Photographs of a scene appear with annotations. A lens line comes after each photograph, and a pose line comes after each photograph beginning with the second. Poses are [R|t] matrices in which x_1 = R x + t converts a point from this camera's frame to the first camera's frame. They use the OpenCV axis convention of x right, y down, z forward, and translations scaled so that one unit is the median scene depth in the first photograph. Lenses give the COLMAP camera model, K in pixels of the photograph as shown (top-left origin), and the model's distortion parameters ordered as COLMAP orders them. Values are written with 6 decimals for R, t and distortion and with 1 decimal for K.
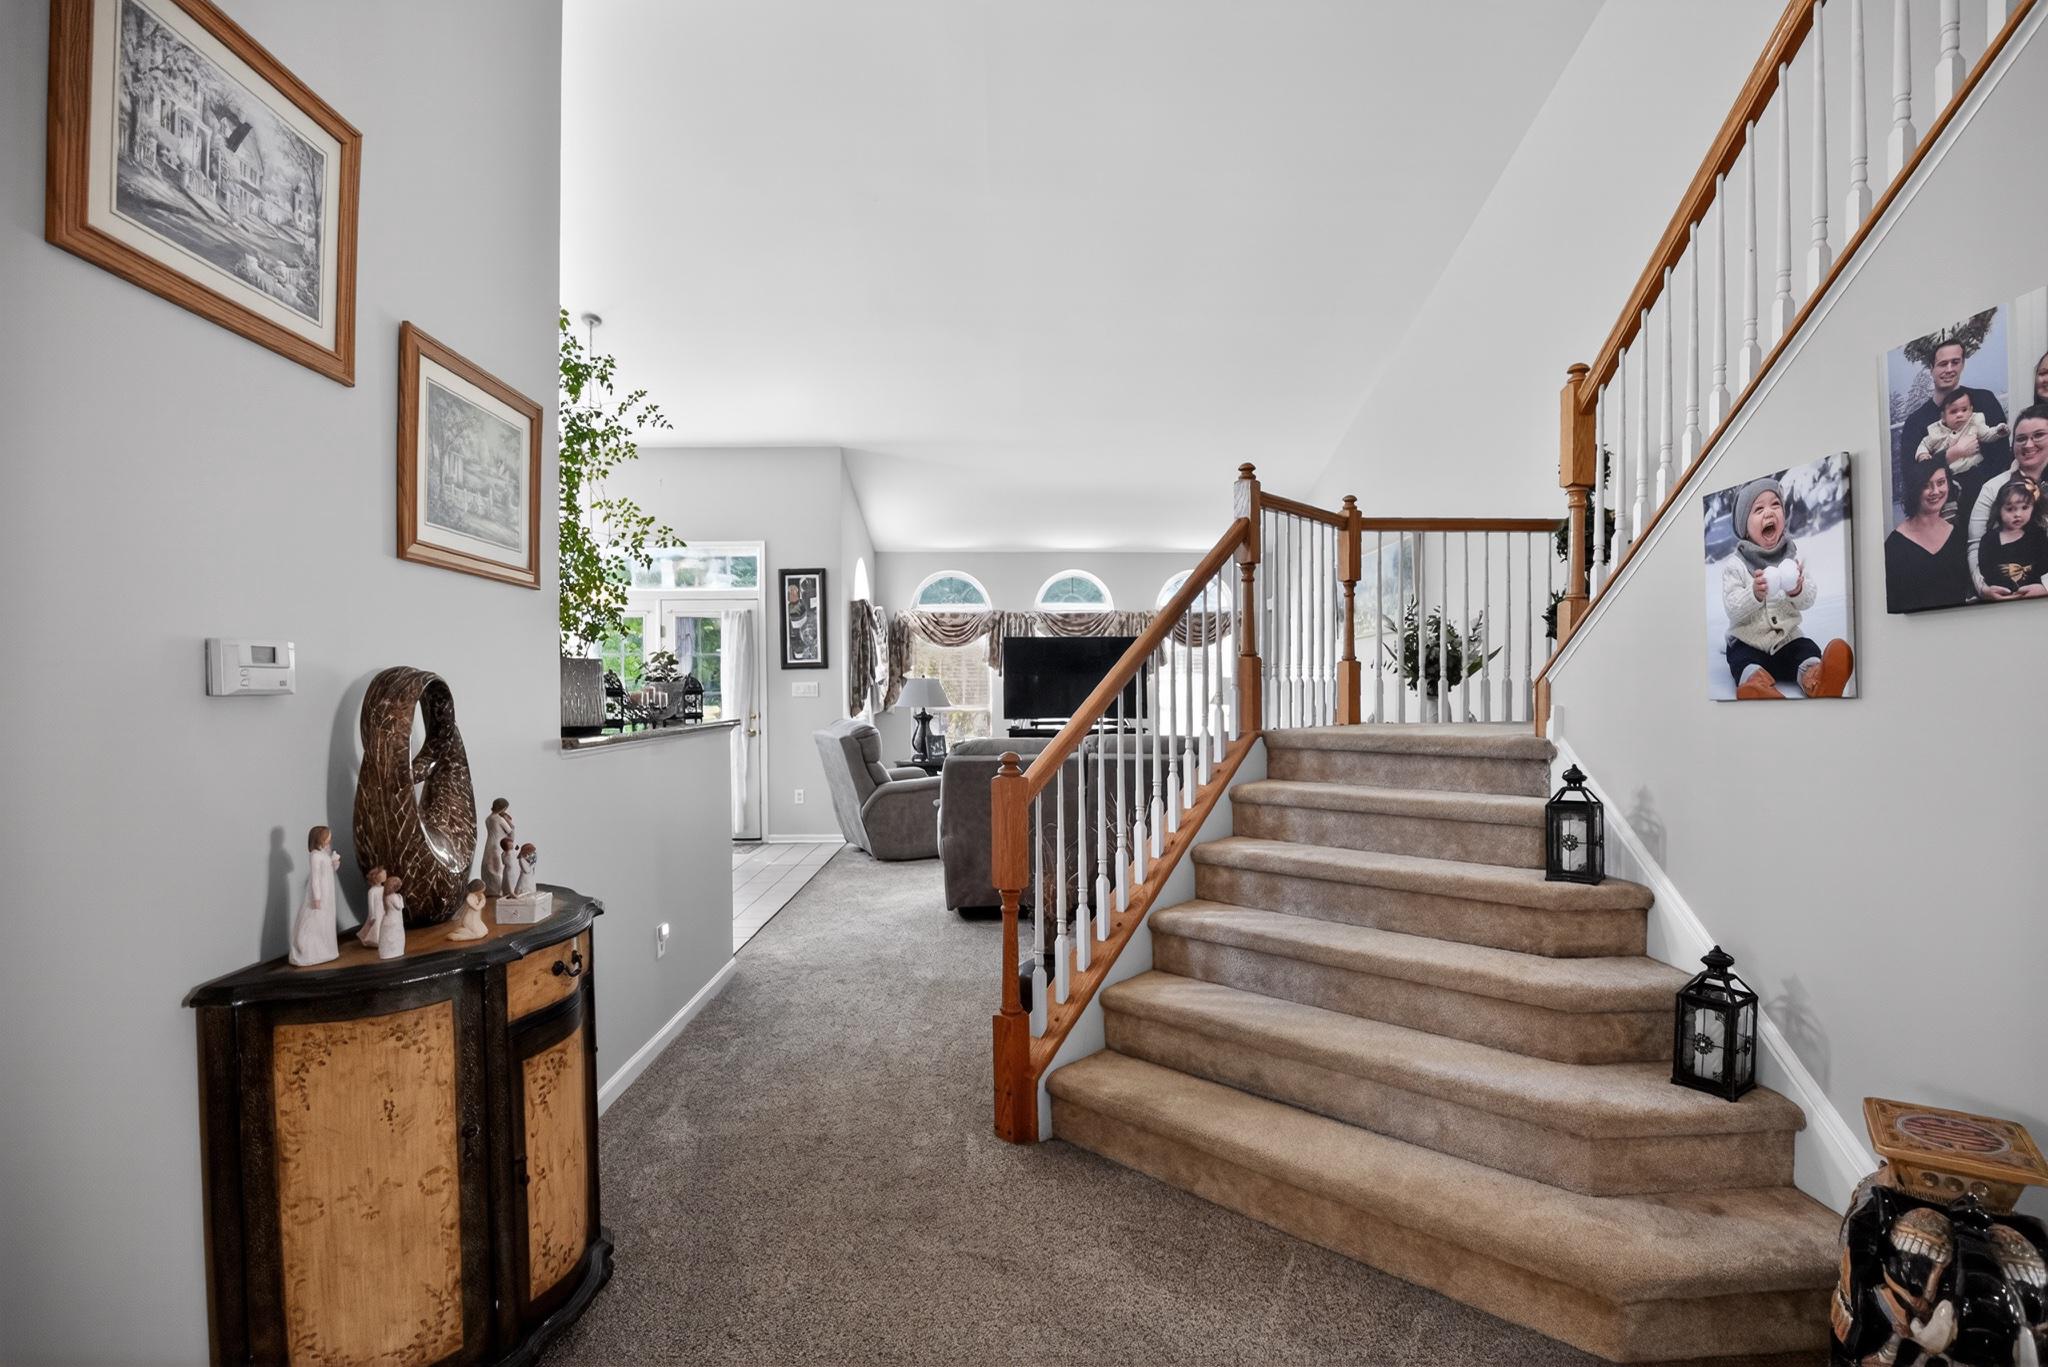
lens RADIAL K [[958.9, 0, 1031.2], [0, 958.9, 708.5], [0, 0, 1]] dist [-0.038185, 0.006997]
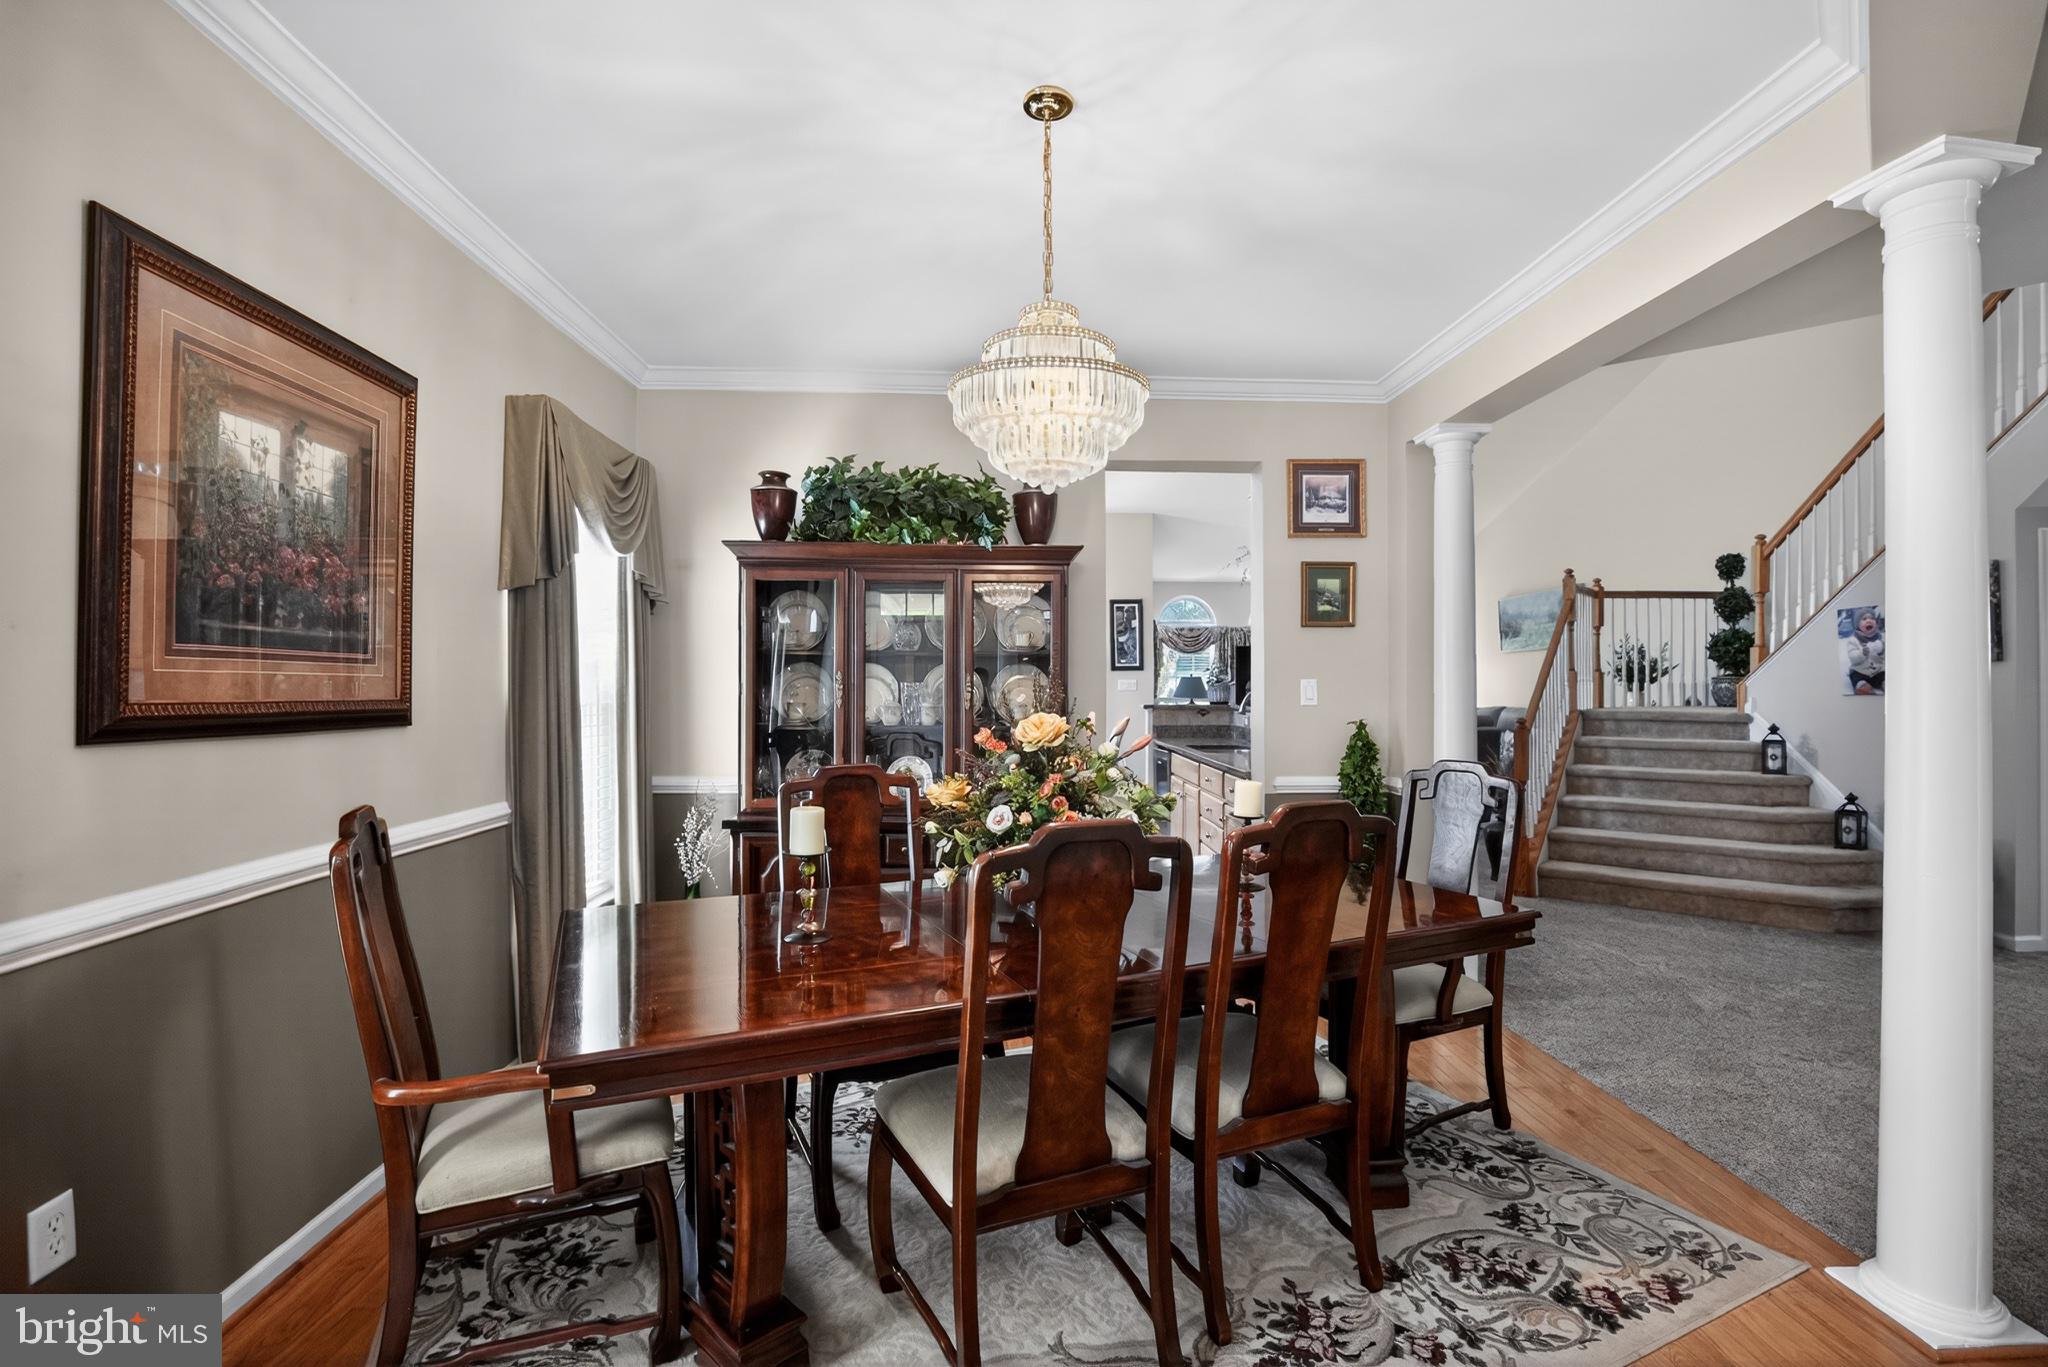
lens RADIAL K [[958.9, 0, 1011.4], [0, 958.9, 683.6], [0, 0, 1]] dist [-0.038185, 0.006997]
pose [[0.999981, 0.000642, 0.006071, -0.418567], [-0.000541, 0.999860, -0.016740, 0.001273], [-0.006081, 0.016736, 0.999841, -0.407155]]
